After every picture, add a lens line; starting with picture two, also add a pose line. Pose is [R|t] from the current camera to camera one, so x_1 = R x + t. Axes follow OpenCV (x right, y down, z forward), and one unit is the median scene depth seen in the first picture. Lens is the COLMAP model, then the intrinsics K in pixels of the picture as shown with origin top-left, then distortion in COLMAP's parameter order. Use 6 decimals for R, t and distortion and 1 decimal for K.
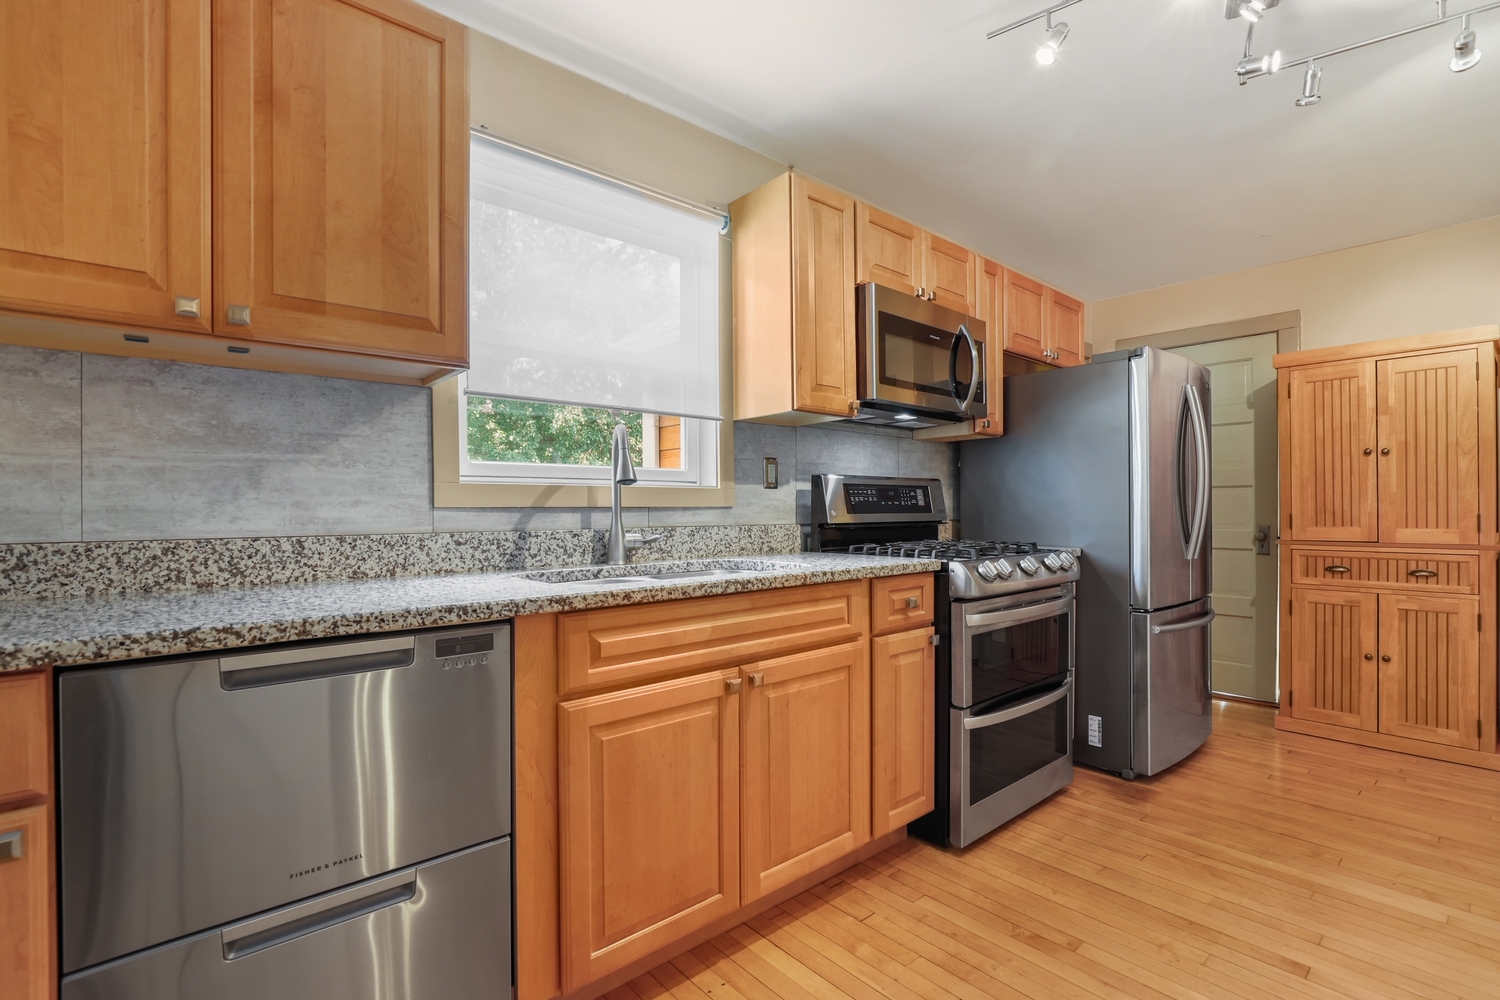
lens RADIAL K [[695.9, 0, 762.0], [0, 695.9, 514.4], [0, 0, 1]] dist [-0.024151, 0.006626]
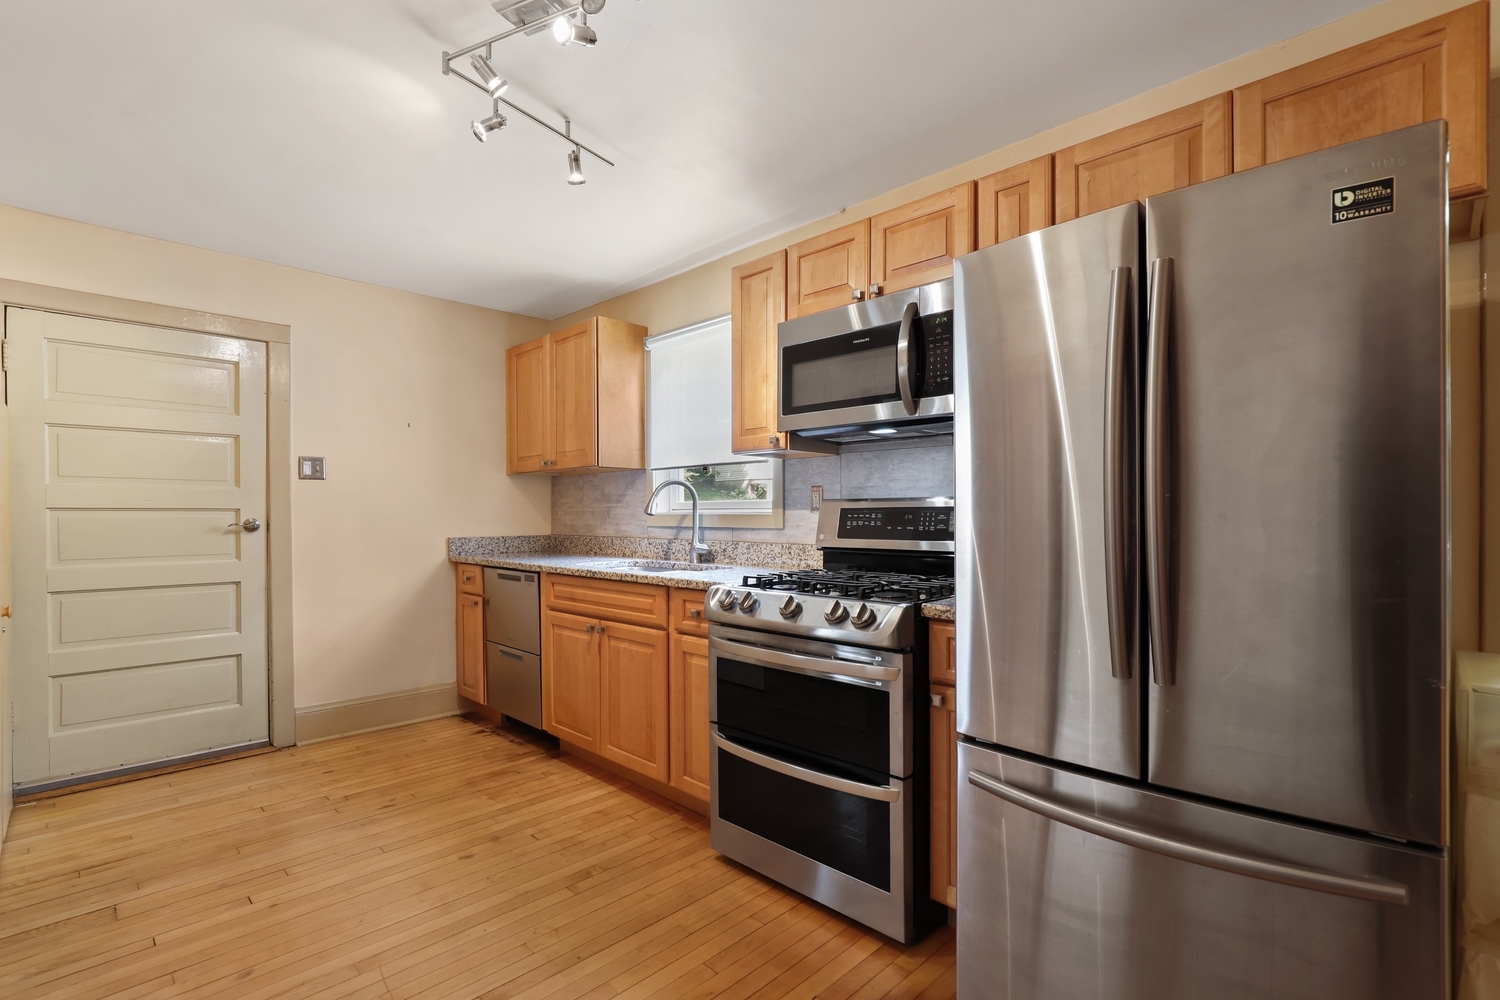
lens RADIAL K [[695.9, 0, 757.9], [0, 695.9, 517.3], [0, 0, 1]] dist [-0.024151, 0.006626]
pose [[0.062946, 0.012022, -0.997945, 1.550765], [-0.003492, 0.999924, 0.011825, -0.058765], [0.998011, 0.002740, 0.062983, 1.130914]]
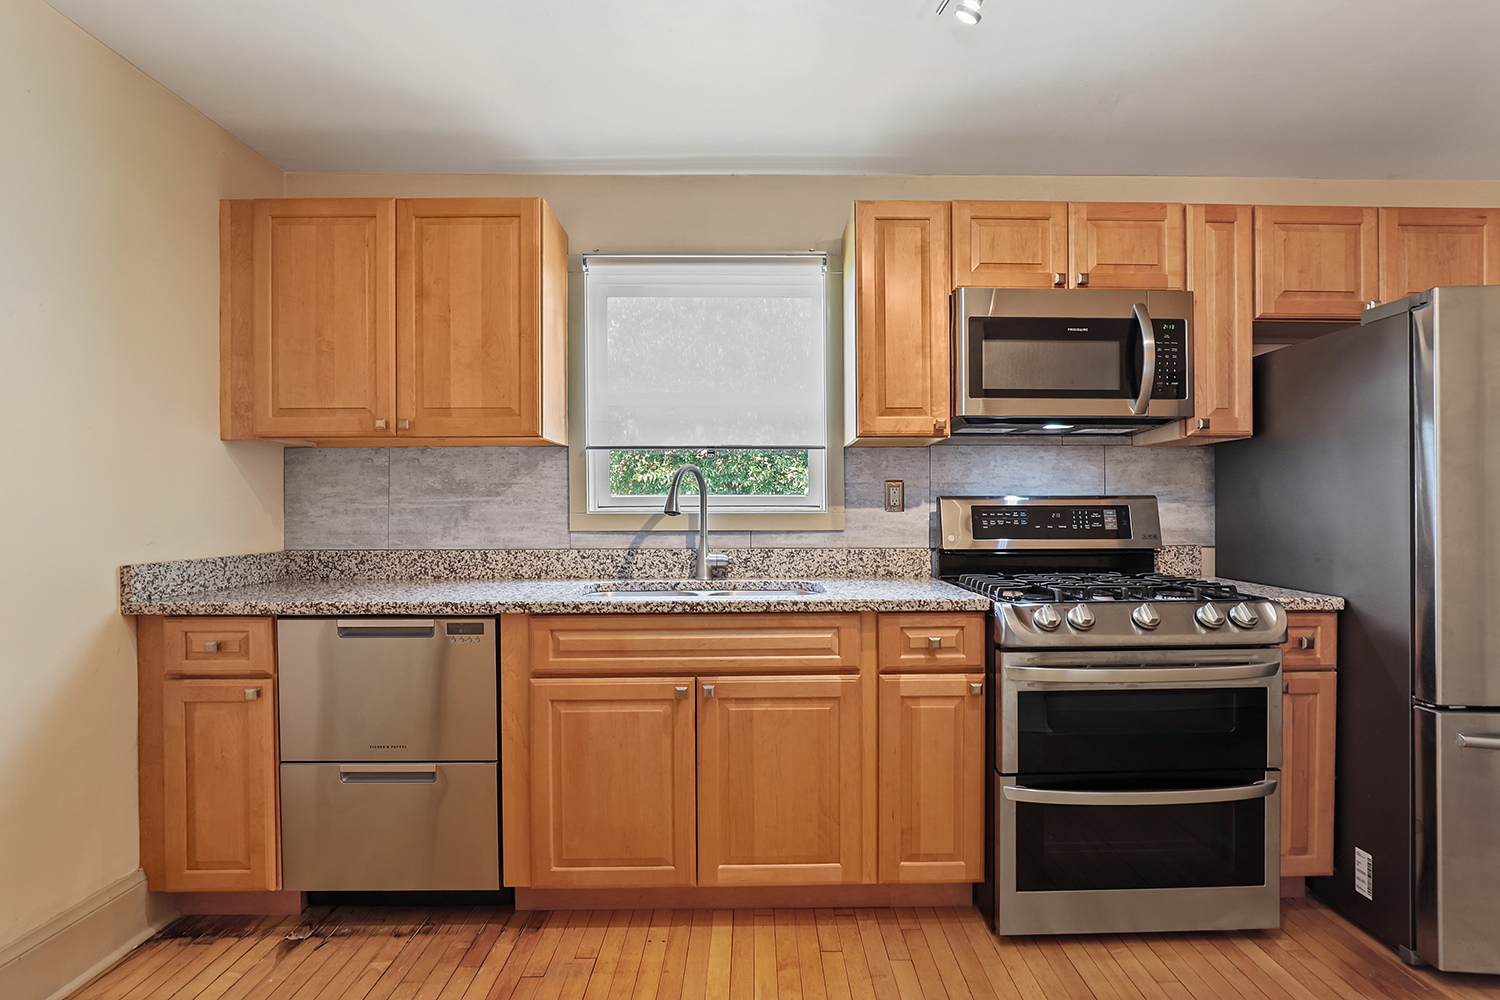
lens RADIAL K [[695.9, 0, 759.1], [0, 695.9, 514.2], [0, 0, 1]] dist [-0.024151, 0.006626]
pose [[0.756134, 0.007619, -0.654372, 0.697699], [-0.005769, 0.999971, 0.004976, -0.050370], [0.654391, 0.000012, 0.756156, 0.173056]]
